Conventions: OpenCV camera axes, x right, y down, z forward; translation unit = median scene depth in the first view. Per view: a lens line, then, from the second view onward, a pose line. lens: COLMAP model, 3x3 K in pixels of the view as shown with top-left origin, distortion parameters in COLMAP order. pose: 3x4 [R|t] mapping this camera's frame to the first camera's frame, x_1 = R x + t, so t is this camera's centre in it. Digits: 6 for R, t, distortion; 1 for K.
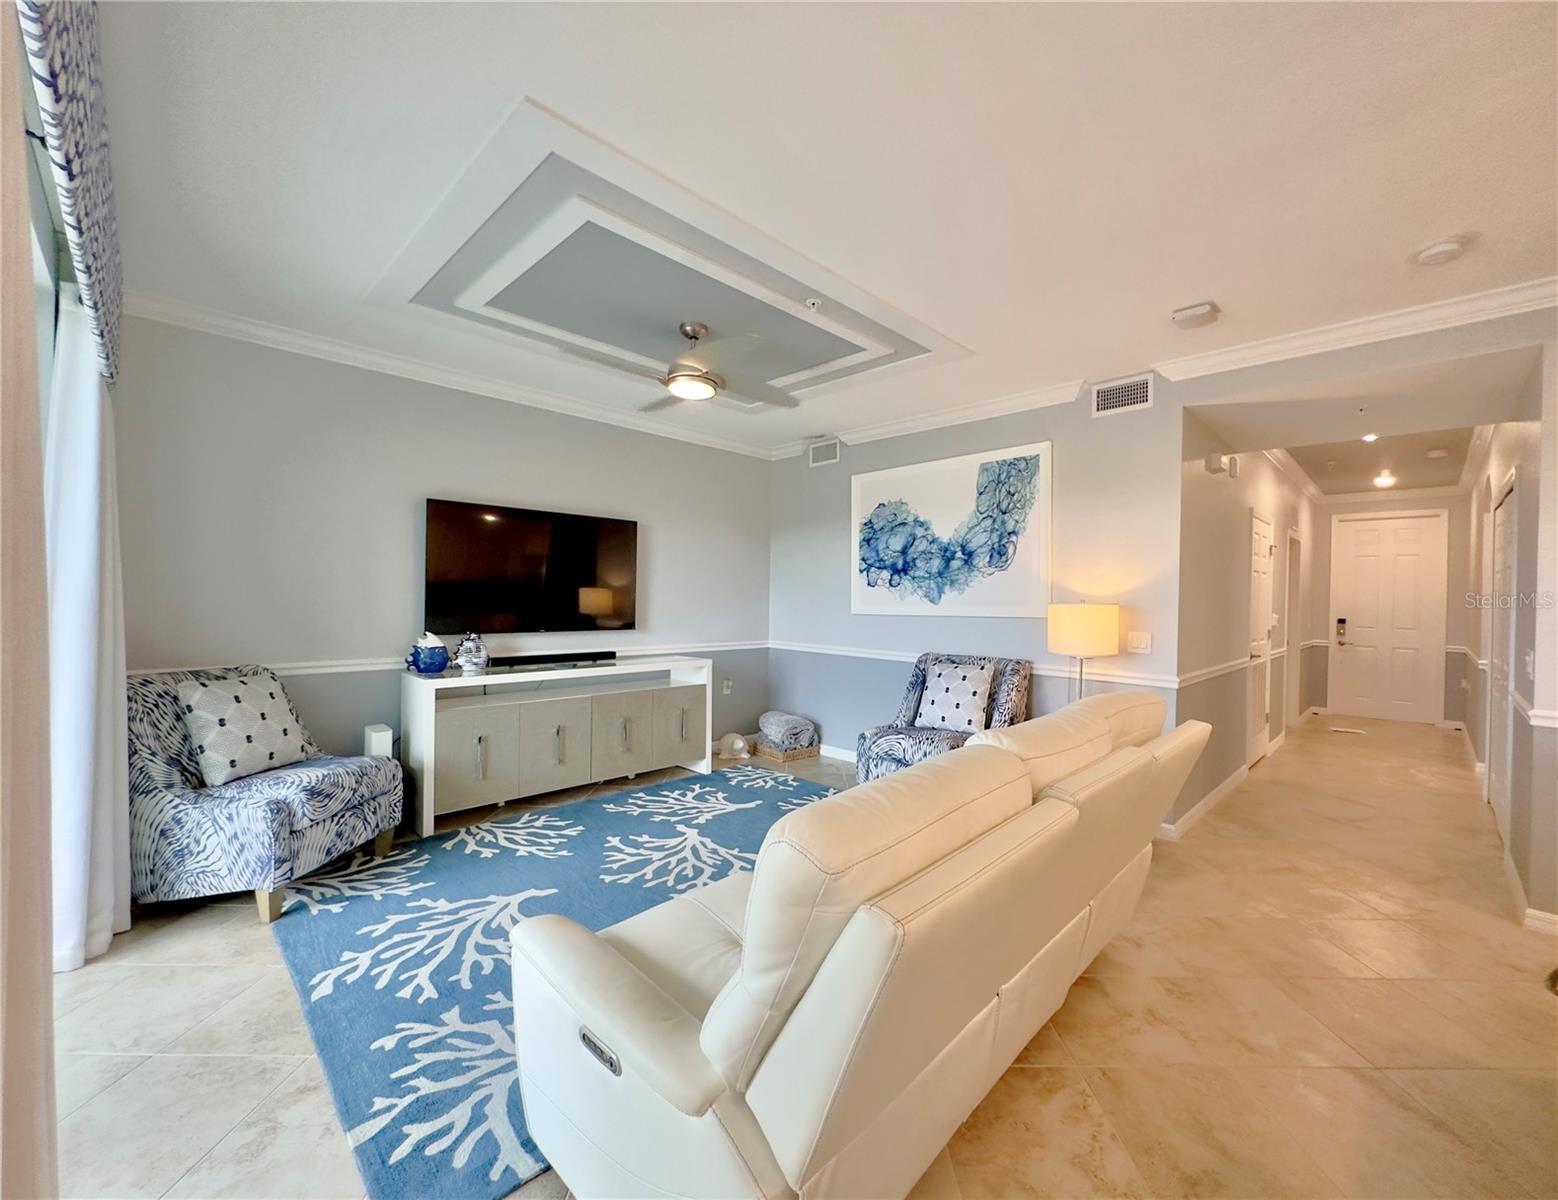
lens RADIAL K [[636.9, 0, 788.9], [0, 636.9, 605.8], [0, 0, 1]] dist [-0.003942, -0.000414]
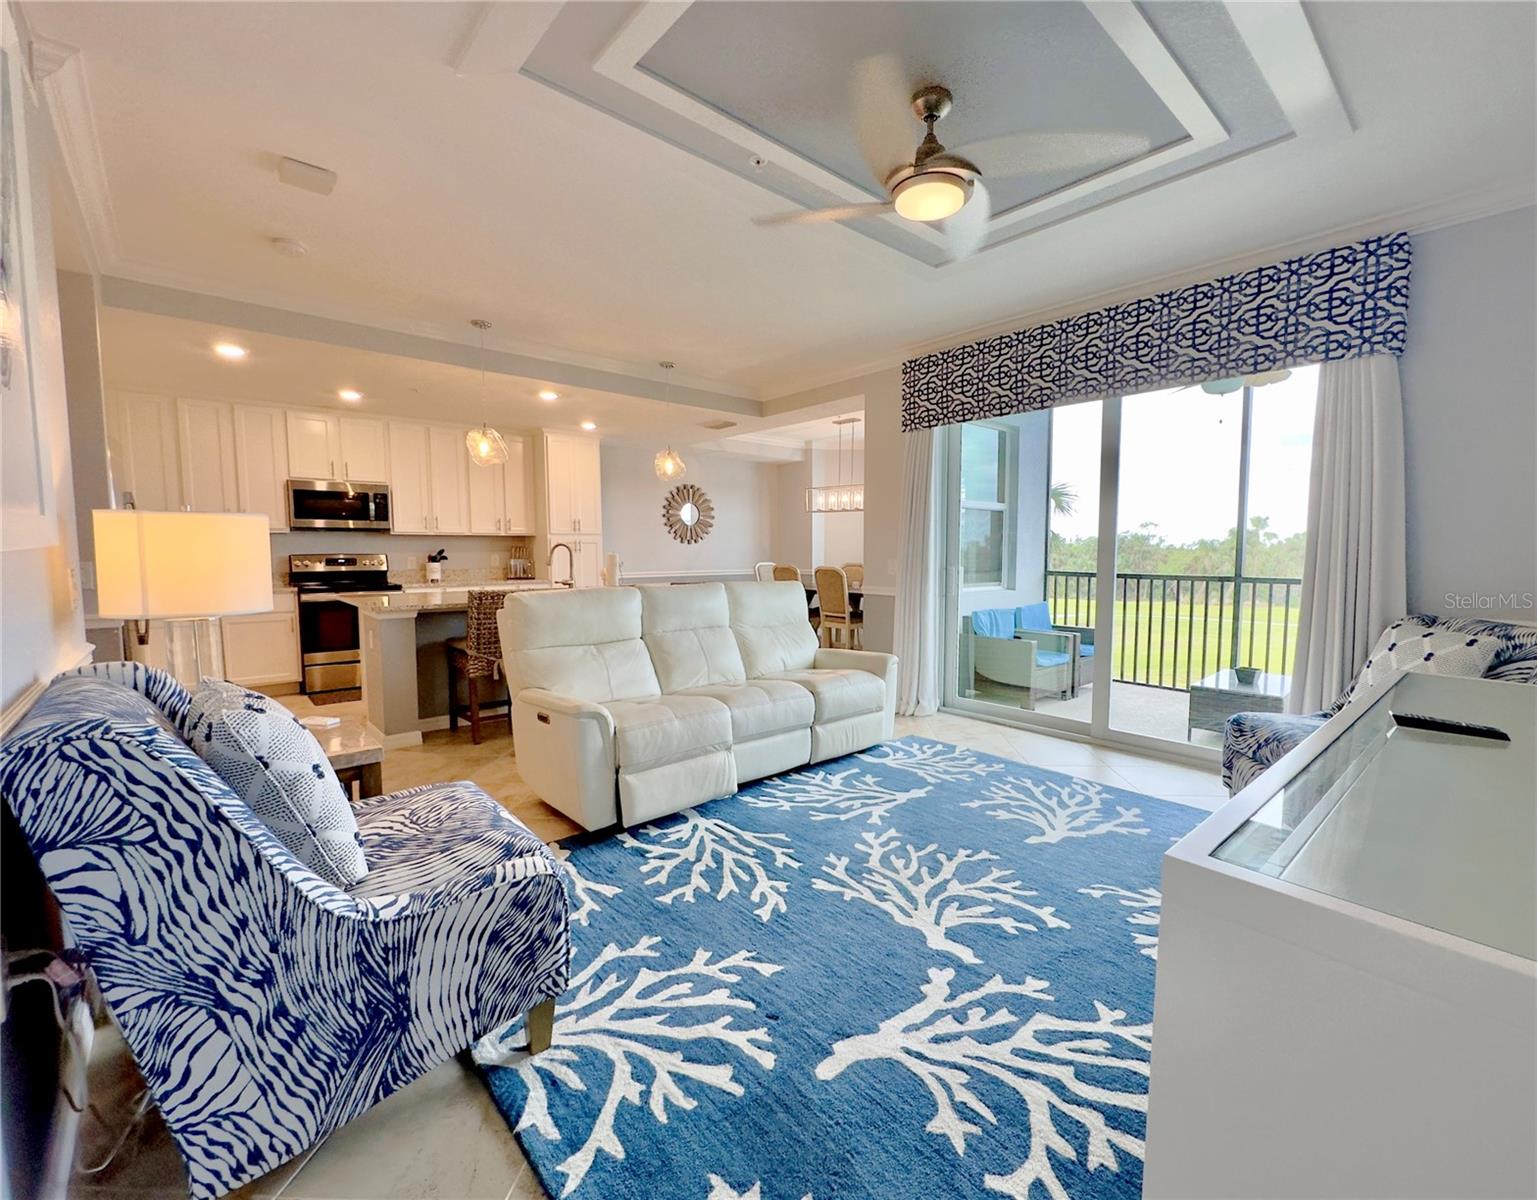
lens RADIAL K [[647.9, 0, 797.6], [0, 647.9, 598.9], [0, 0, 1]] dist [-0.006961, 0.000015]
pose [[-0.999154, -0.021816, 0.034864, -0.040254], [-0.018526, 0.995581, 0.092060, 0.007255], [-0.036718, 0.091337, -0.995143, 1.422992]]
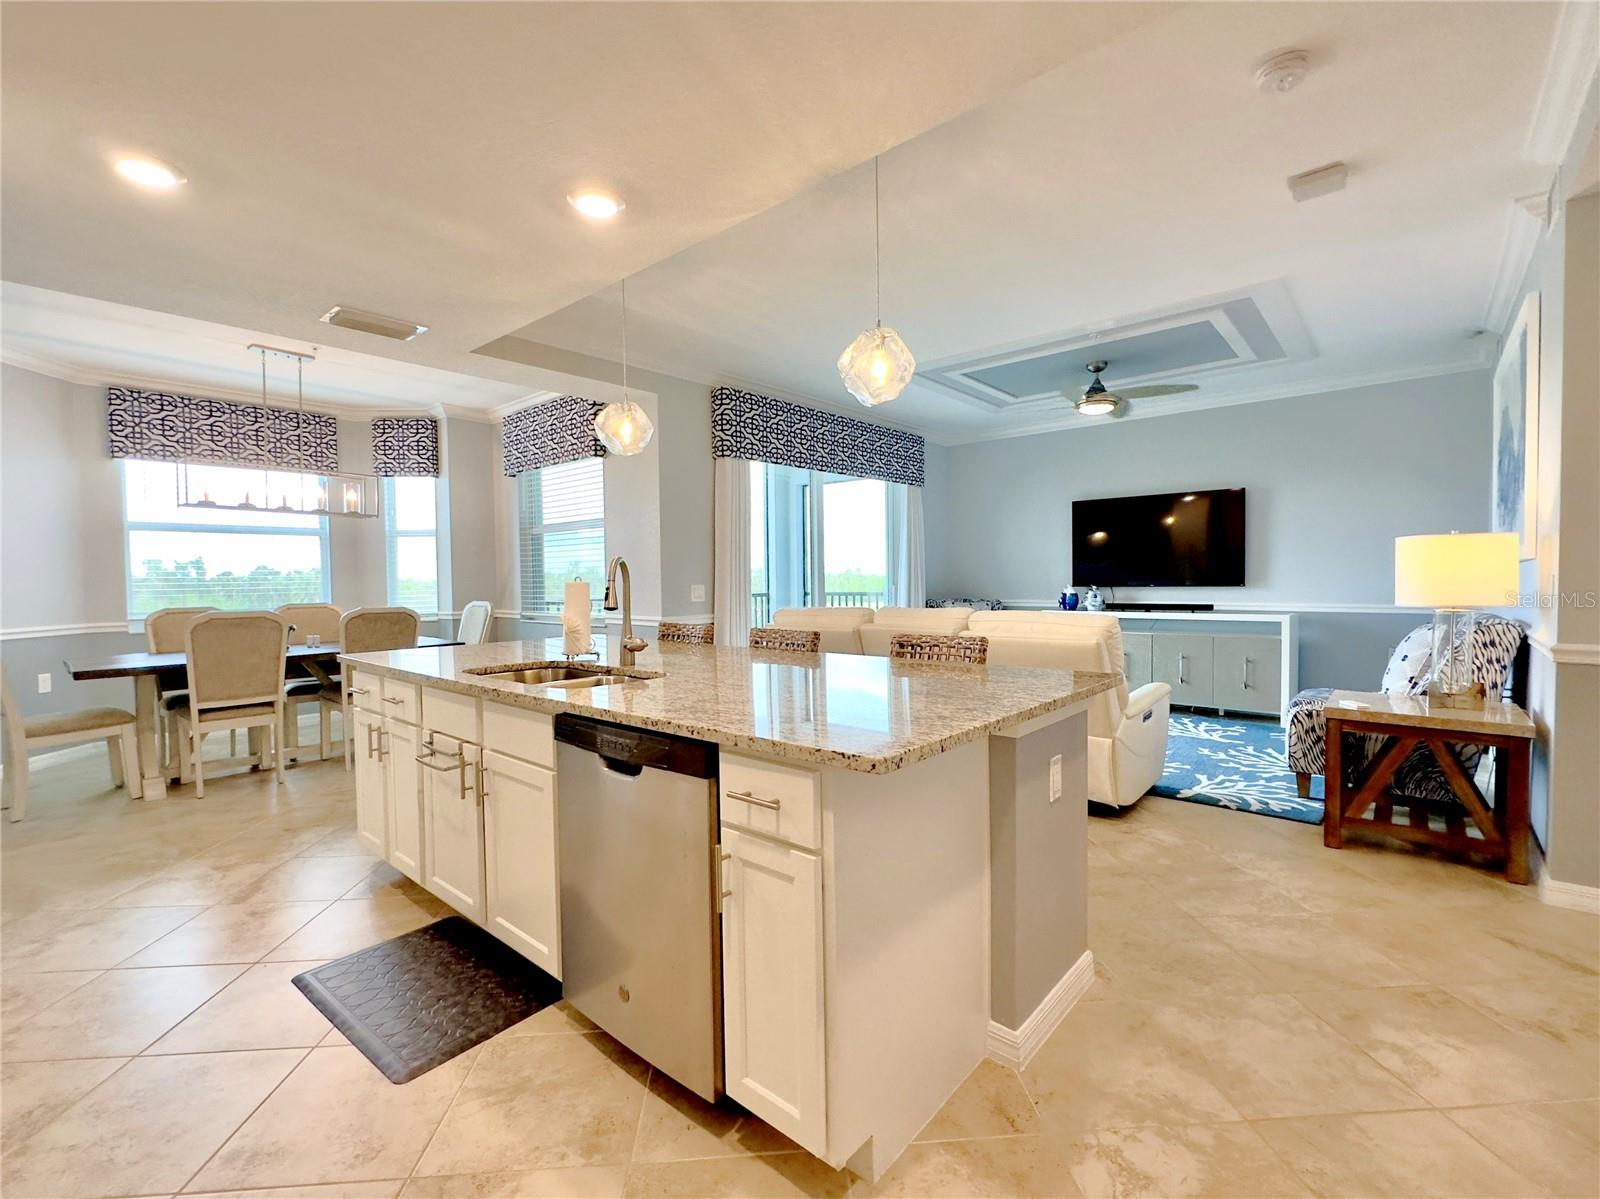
lens RADIAL K [[702.3, 0, 795.4], [0, 702.3, 600.7], [0, 0, 1]] dist [0.003191, 0.001314]
pose [[0.051090, 0.016941, -0.998550, 1.167527], [-0.000675, 0.999856, 0.016929, 0.051176], [0.998694, -0.000191, 0.051094, 0.198109]]
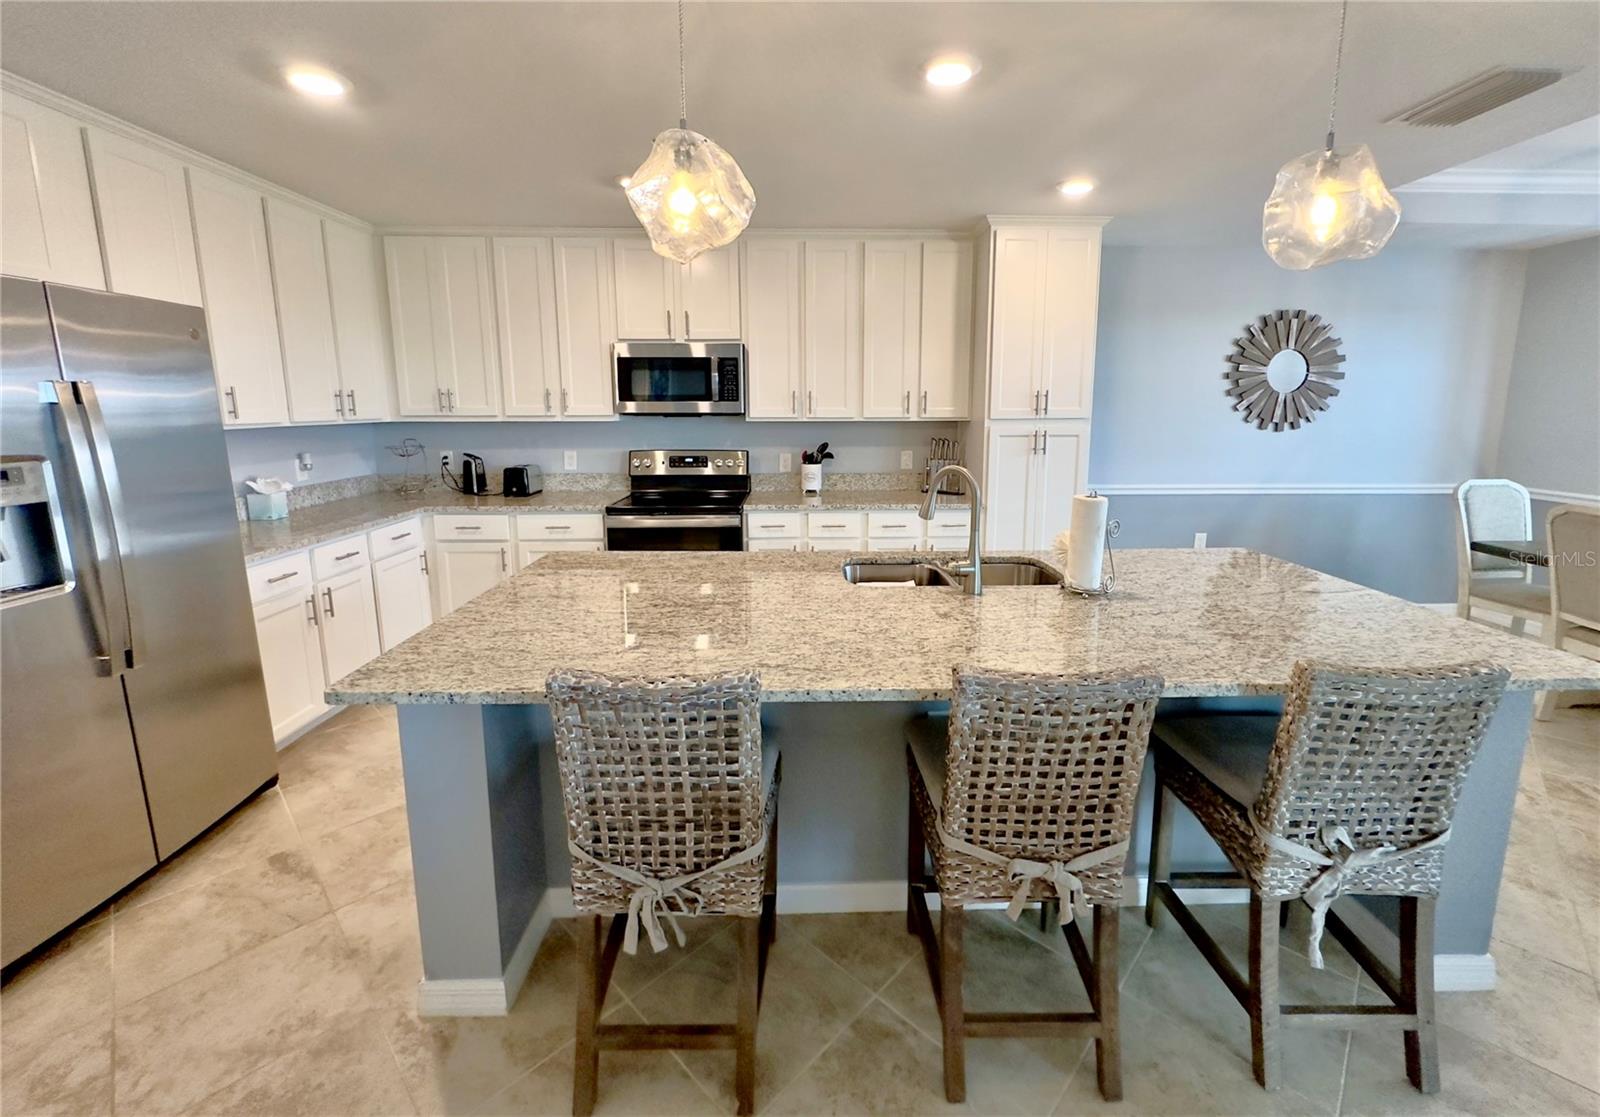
lens RADIAL K [[655.5, 0, 819.5], [0, 655.5, 505.0], [0, 0, 1]] dist [-0.005190, 0.000856]
pose [[-0.728001, -0.123926, 0.674283, 0.221816], [-0.005728, 0.984592, 0.174772, -0.037670], [-0.685552, 0.123372, -0.717494, 0.538457]]
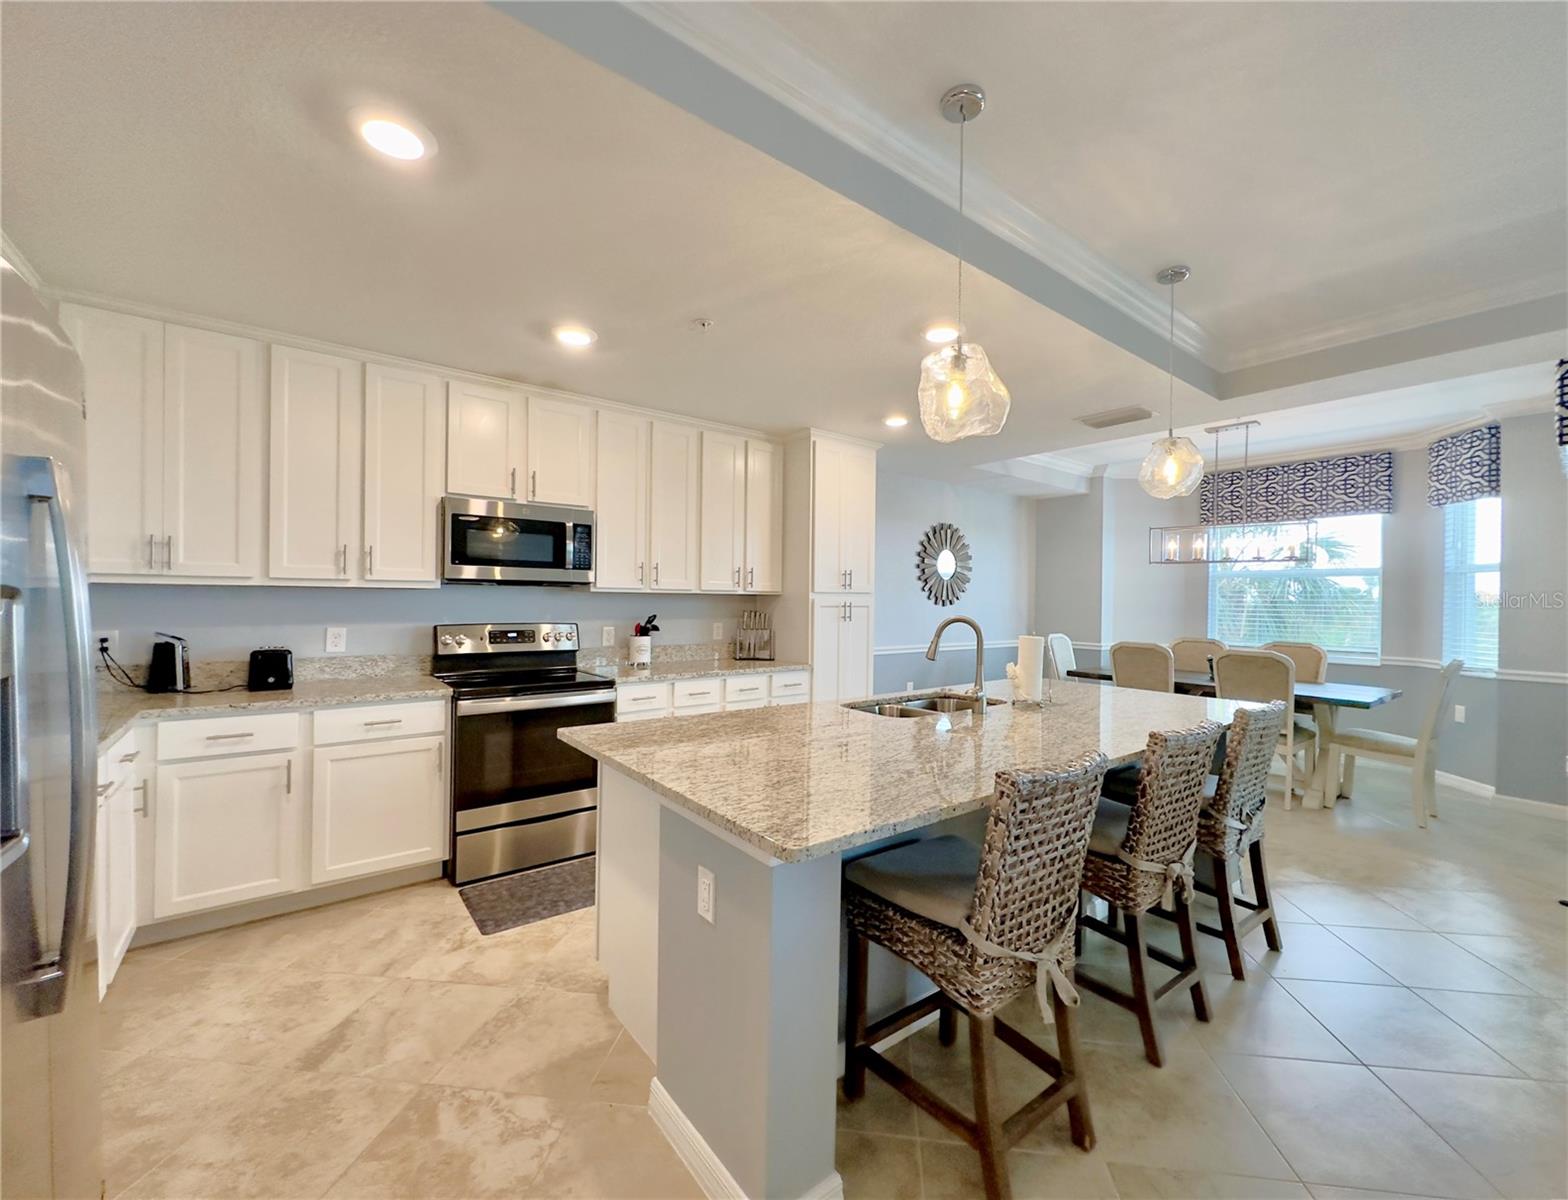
lens RADIAL K [[641.0, 0, 804.5], [0, 641.0, 599.9], [0, 0, 1]] dist [-0.003942, -0.000414]
pose [[-0.992815, -0.033373, 0.114908, 0.594541], [-0.031626, 0.999355, 0.016997, -0.000063], [-0.115401, 0.013241, -0.993231, 0.773897]]
